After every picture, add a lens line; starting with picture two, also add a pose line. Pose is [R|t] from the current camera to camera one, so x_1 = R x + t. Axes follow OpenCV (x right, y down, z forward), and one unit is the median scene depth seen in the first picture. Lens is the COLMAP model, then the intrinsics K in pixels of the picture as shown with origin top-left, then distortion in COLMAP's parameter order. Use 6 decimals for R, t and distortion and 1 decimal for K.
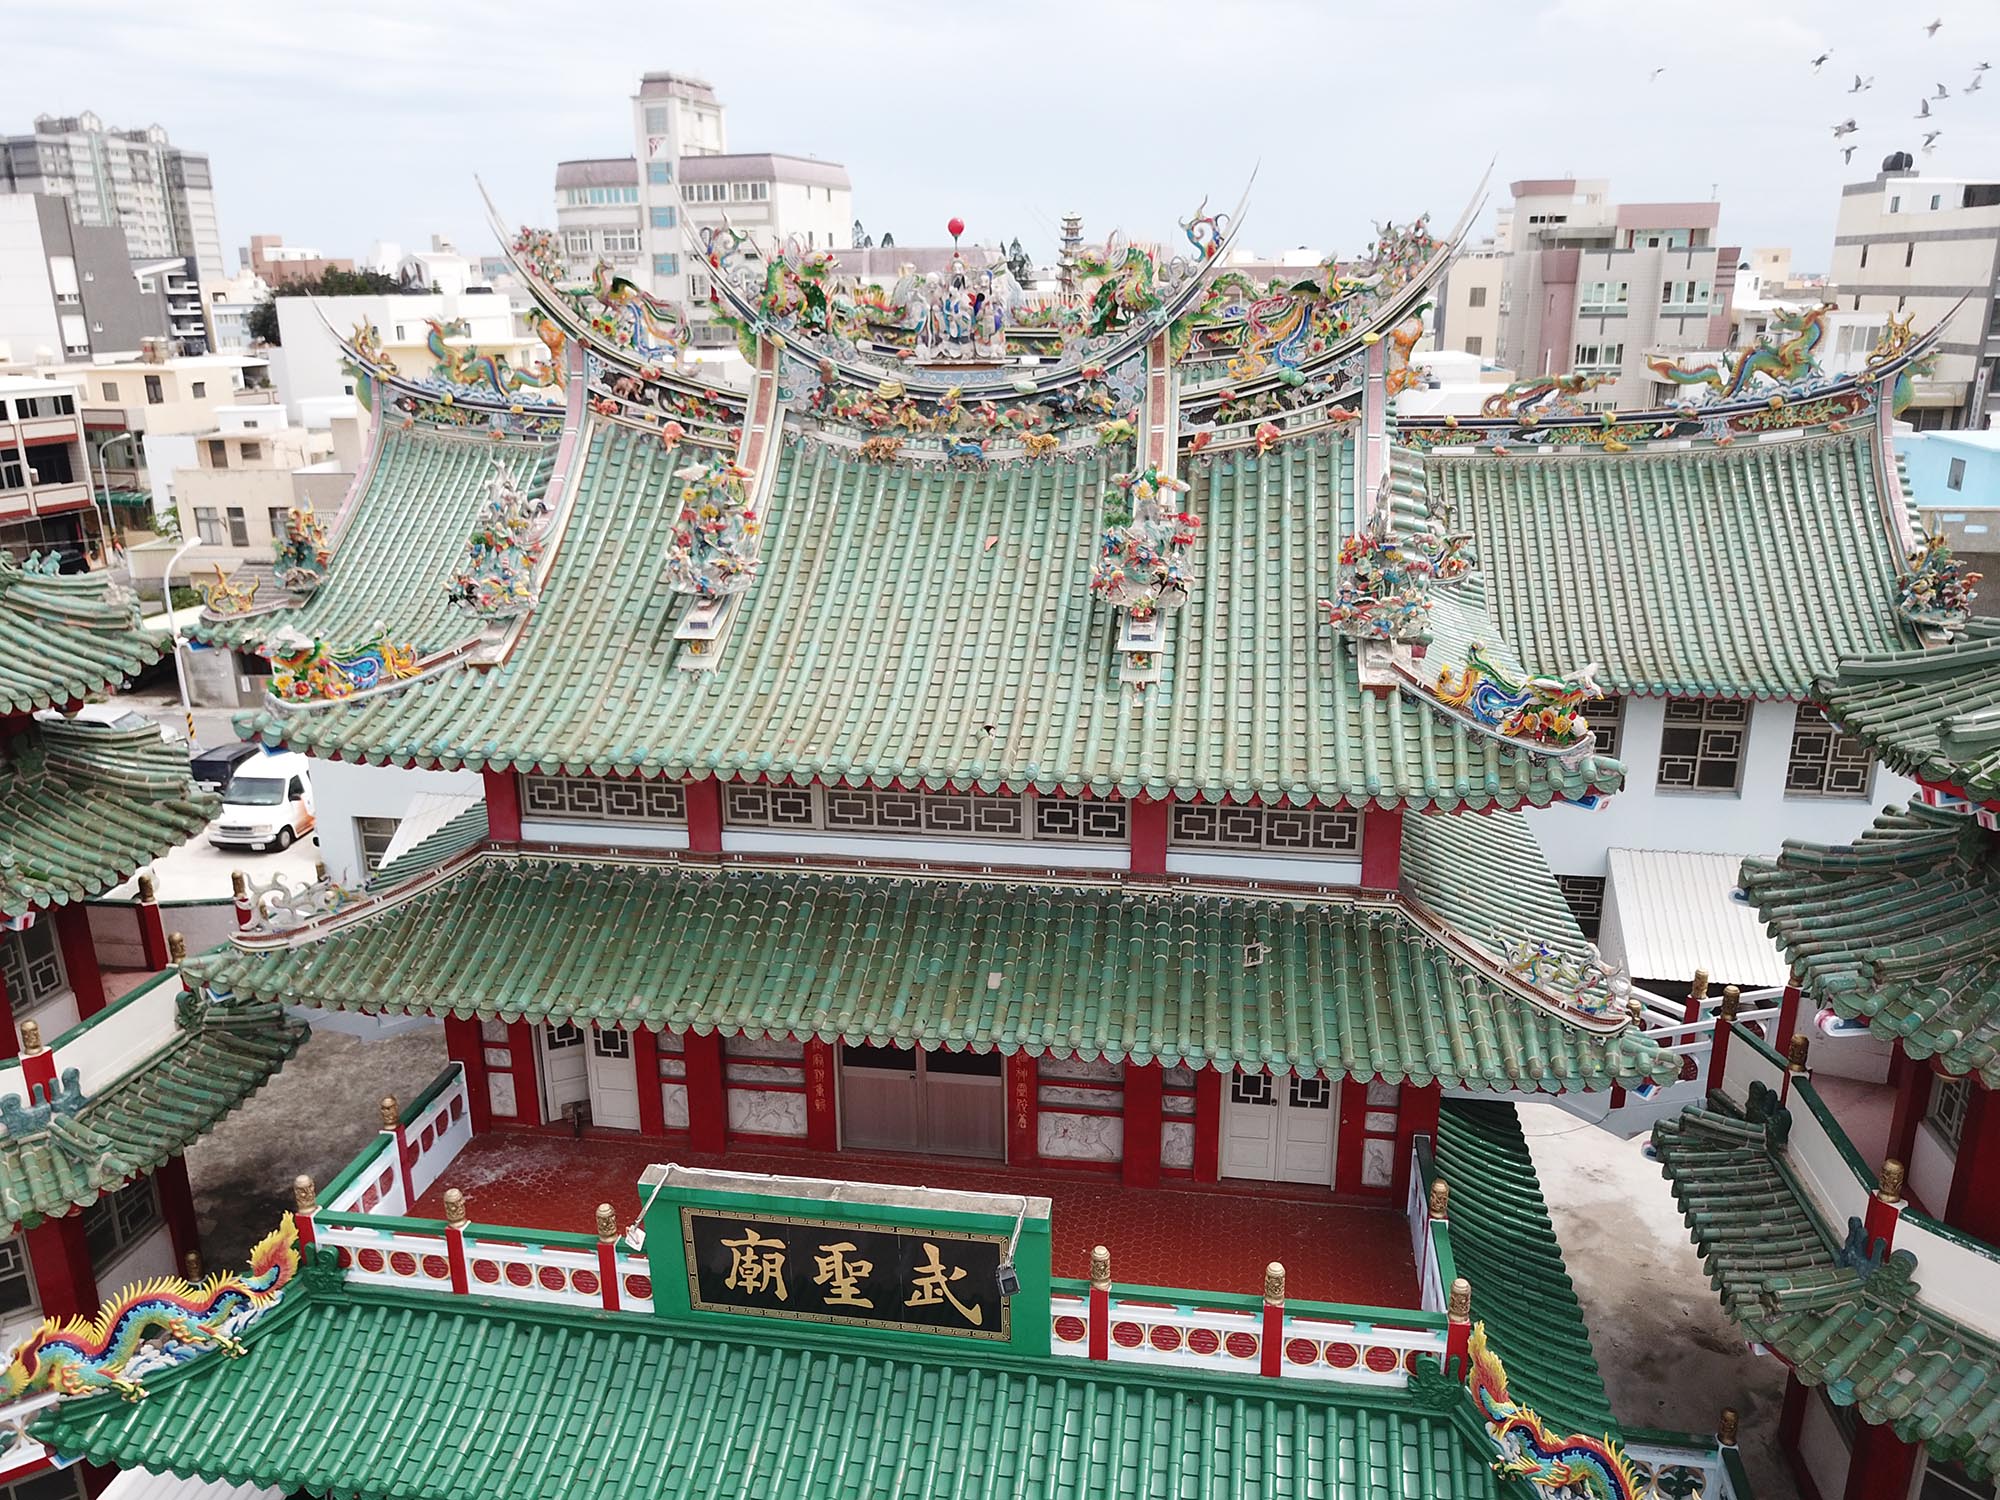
lens RADIAL K [[1540.0, 0, 977.5], [0, 1540.0, 770.4], [0, 0, 1]] dist [0.004033, 0.002110]
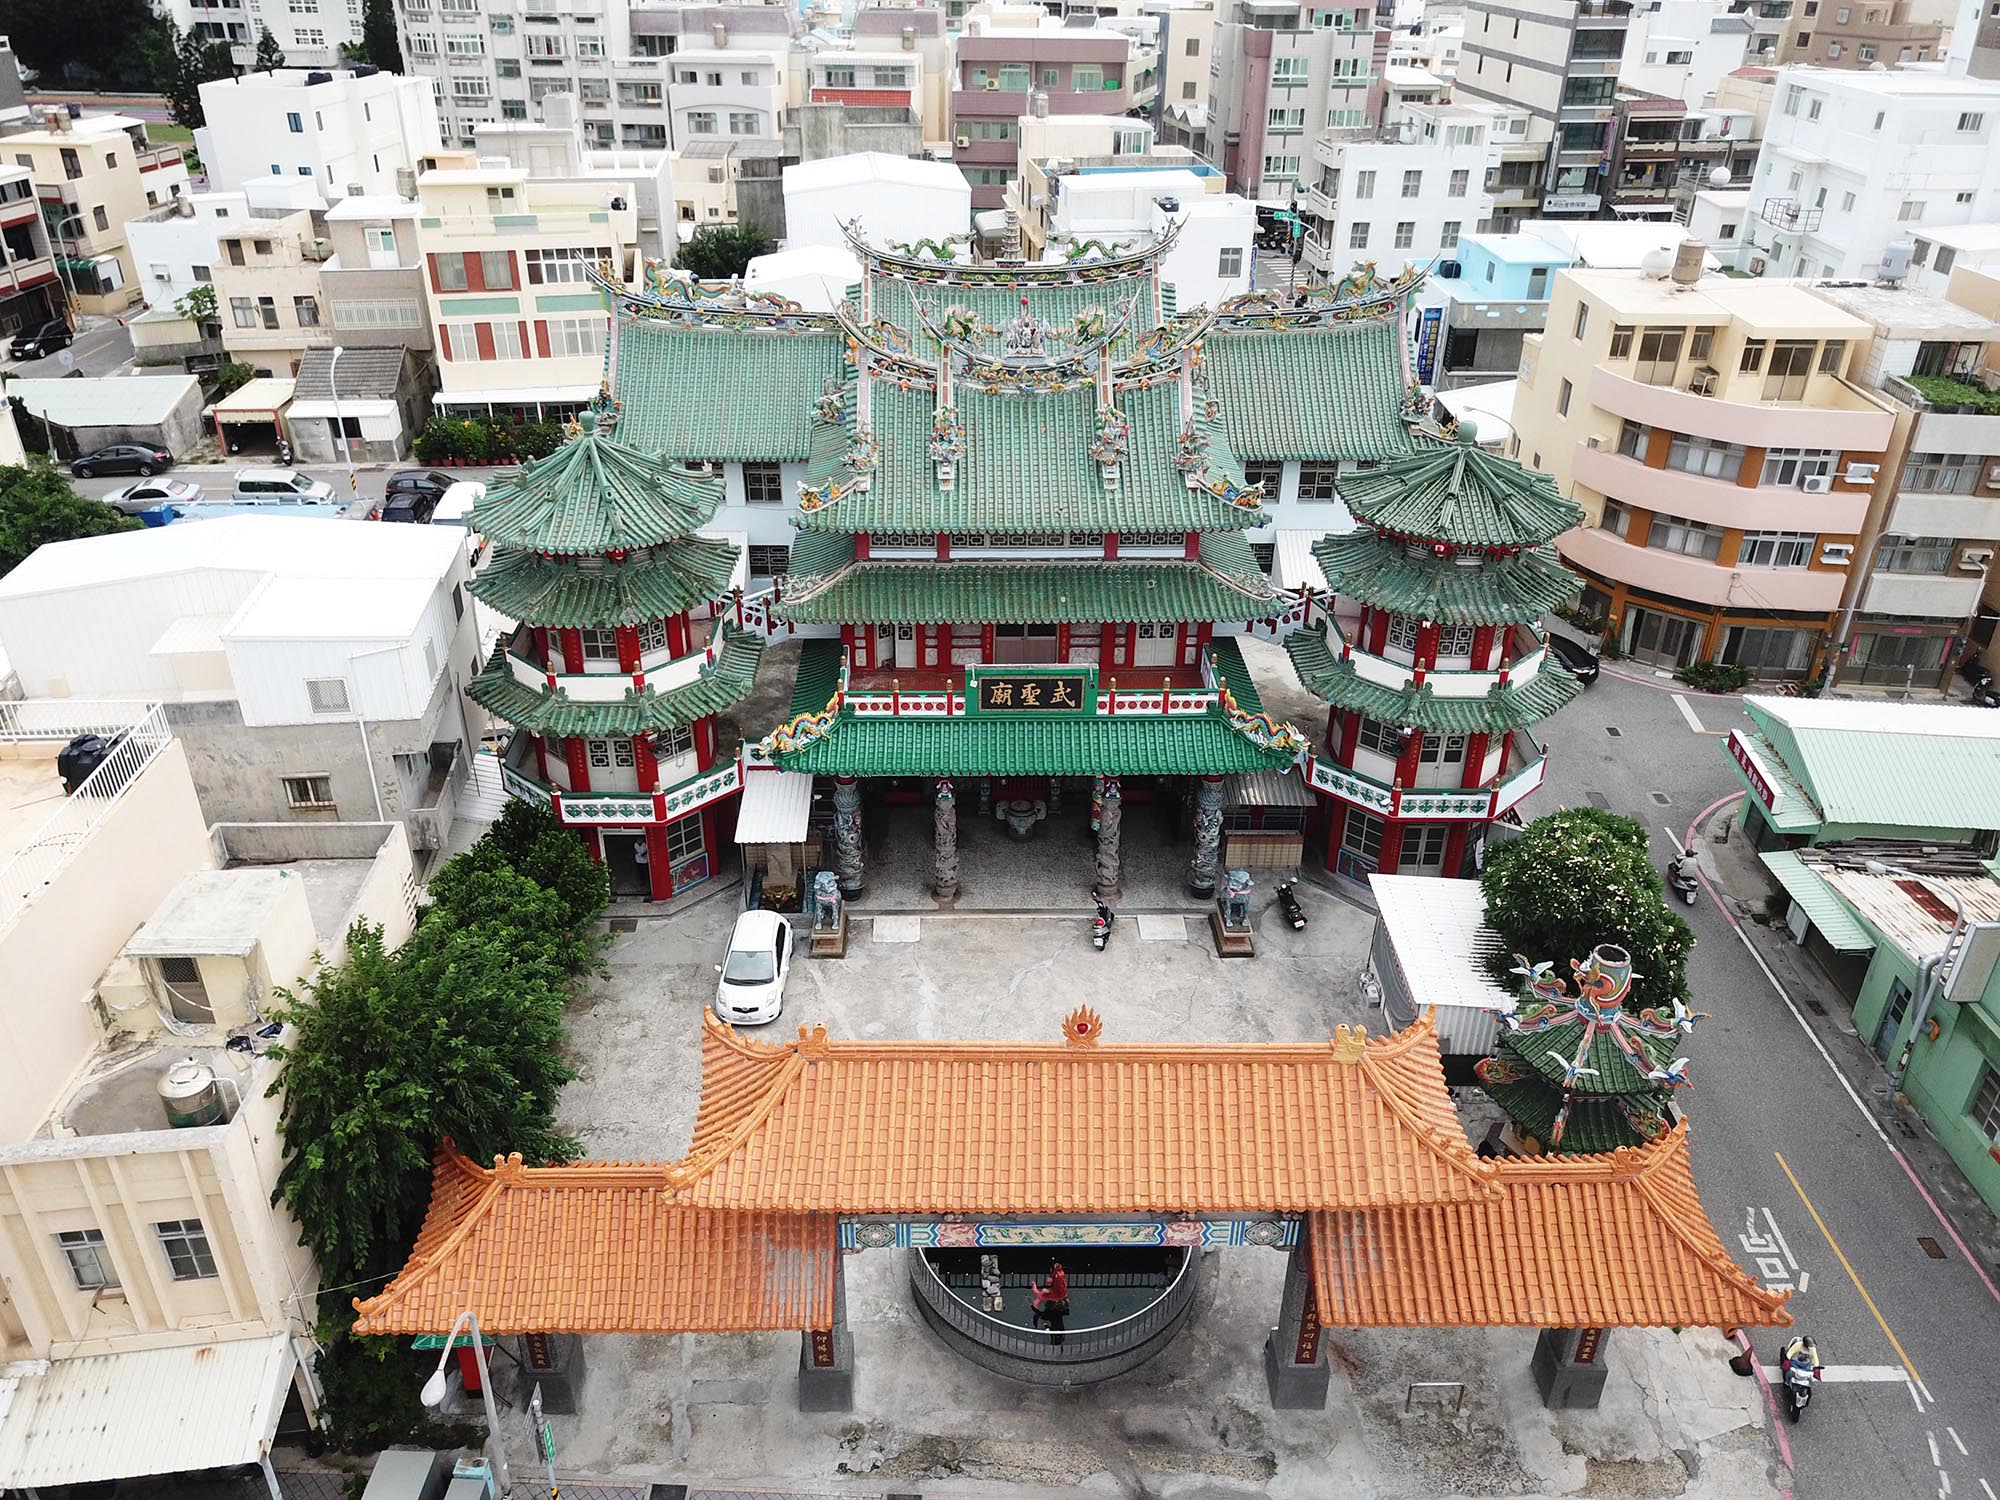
lens RADIAL K [[1540.0, 0, 976.5], [0, 1540.0, 759.4], [0, 0, 1]] dist [0.004033, 0.002110]
pose [[0.982591, -0.077639, 0.168783, -0.576475], [0.041352, 0.977100, 0.208724, -0.151971], [-0.181123, -0.198111, 0.963300, -1.566562]]
